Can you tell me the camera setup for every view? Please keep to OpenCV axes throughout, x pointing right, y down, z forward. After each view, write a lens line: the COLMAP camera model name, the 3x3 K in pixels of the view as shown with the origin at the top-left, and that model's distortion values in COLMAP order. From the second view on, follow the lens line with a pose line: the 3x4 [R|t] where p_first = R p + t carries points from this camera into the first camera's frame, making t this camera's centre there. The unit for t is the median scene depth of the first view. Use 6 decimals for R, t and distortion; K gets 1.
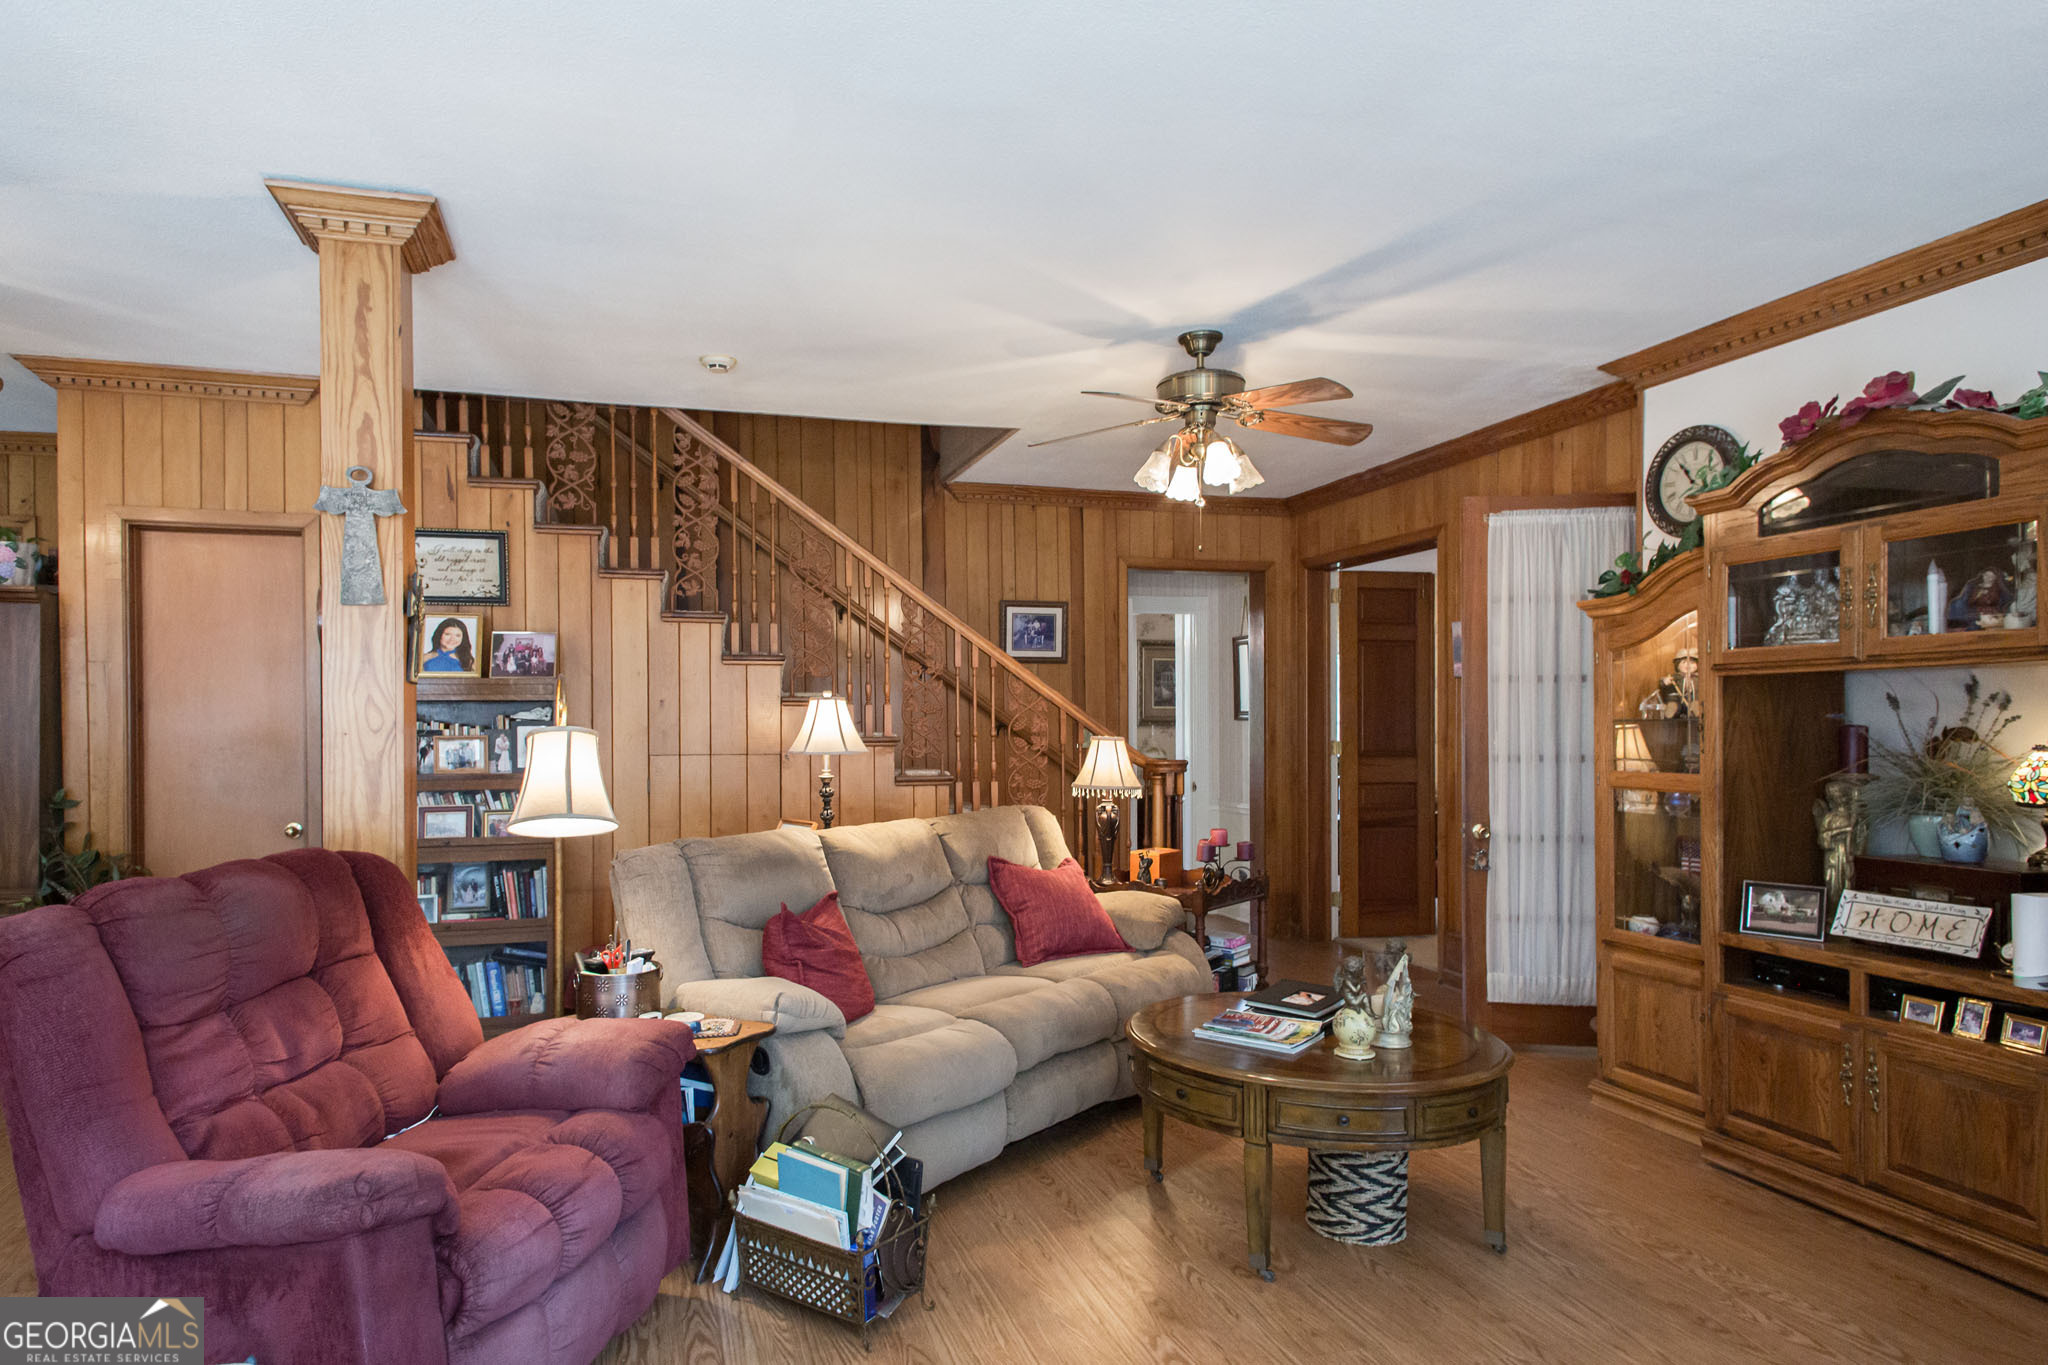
lens RADIAL K [[1181.2, 0, 1024.7], [0, 1181.2, 715.2], [0, 0, 1]] dist [0.000017, 0.000096]
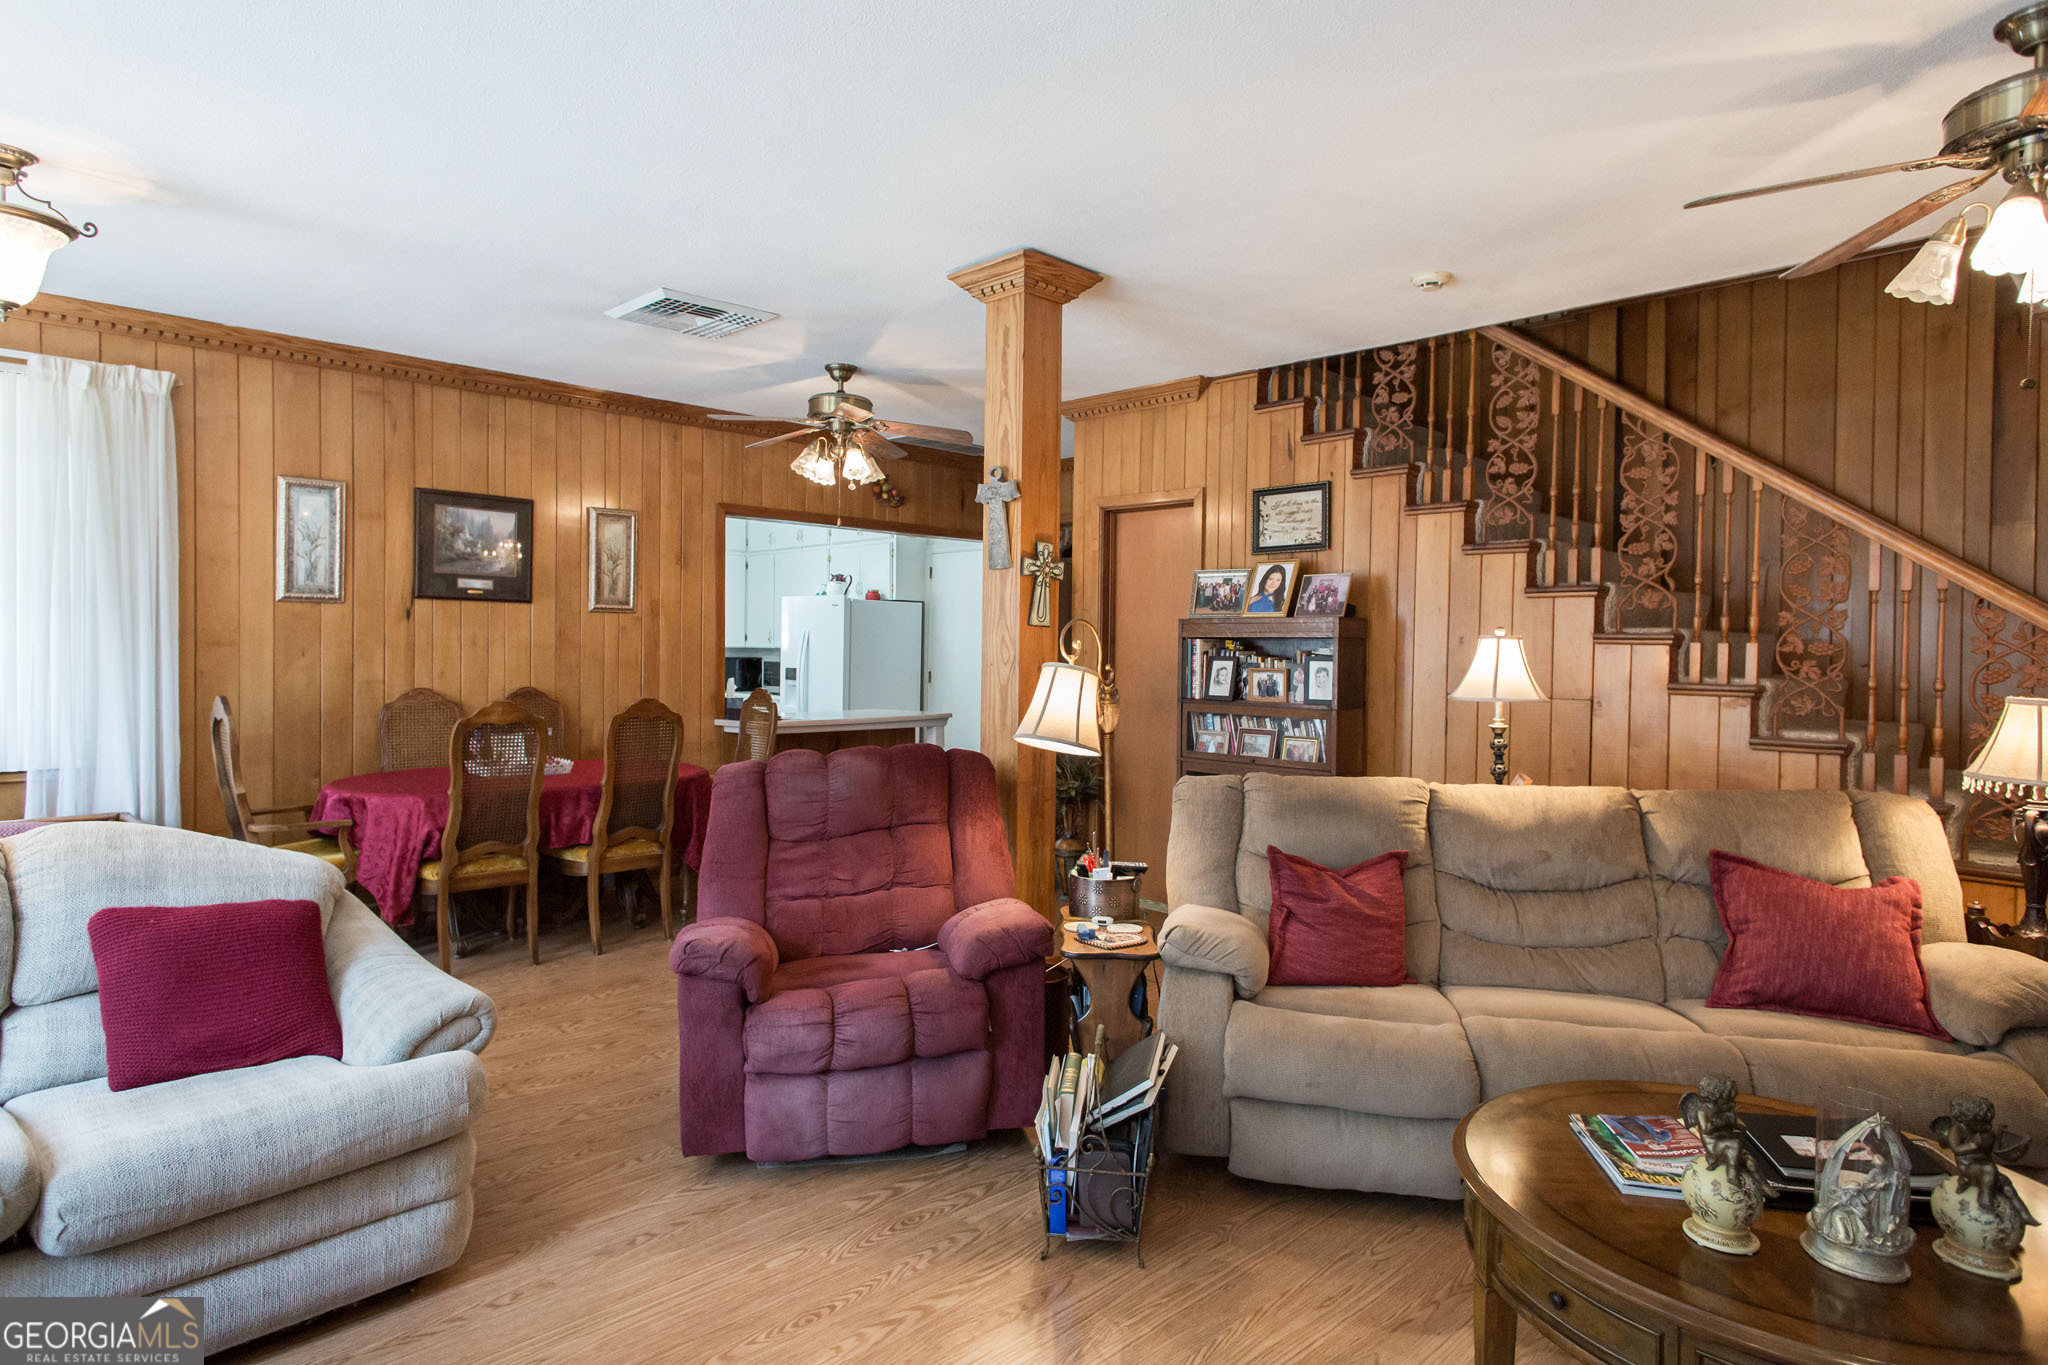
lens RADIAL K [[1186.9, 0, 1021.9], [0, 1186.9, 654.6], [0, 0, 1]] dist [0.030528, -0.000559]
pose [[0.462018, 0.016941, -0.886709, 0.412743], [-0.009129, 0.999855, 0.014346, -0.009815], [0.886824, 0.001467, 0.462106, 0.251763]]
